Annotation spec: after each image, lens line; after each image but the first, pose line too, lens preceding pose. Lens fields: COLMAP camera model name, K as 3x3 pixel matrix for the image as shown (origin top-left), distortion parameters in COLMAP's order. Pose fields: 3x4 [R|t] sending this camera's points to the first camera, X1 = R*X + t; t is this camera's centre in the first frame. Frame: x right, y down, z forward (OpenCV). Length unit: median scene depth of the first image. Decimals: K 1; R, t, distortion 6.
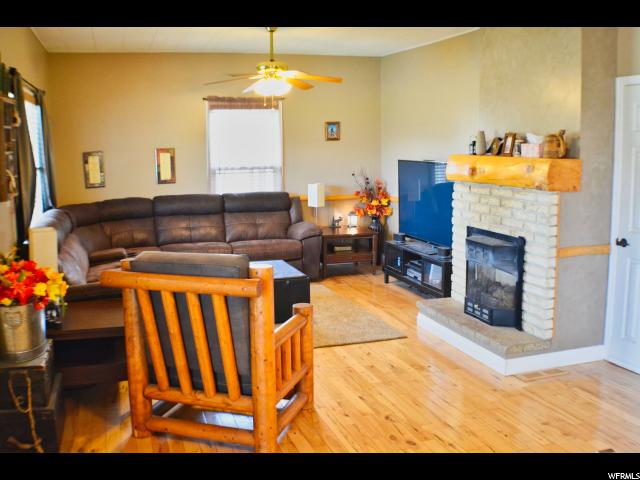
lens RADIAL K [[658.1, 0, 320.0], [0, 658.1, 240.0], [0, 0, 1]] dist [-0.139499, -0.000158]
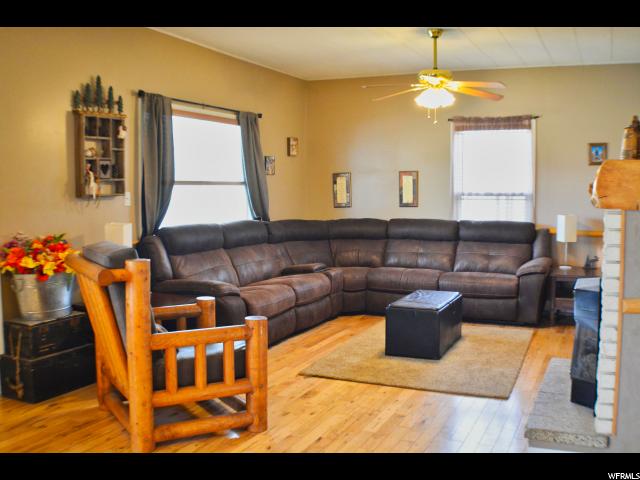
lens RADIAL K [[662.8, 0, 320.0], [0, 662.8, 240.0], [0, 0, 1]] dist [-0.168122, -0.005259]
pose [[0.751550, 0.064058, -0.656559, 0.318548], [-0.107041, 0.993926, -0.025554, 0.002150], [0.650934, 0.089484, 0.753842, 0.173017]]
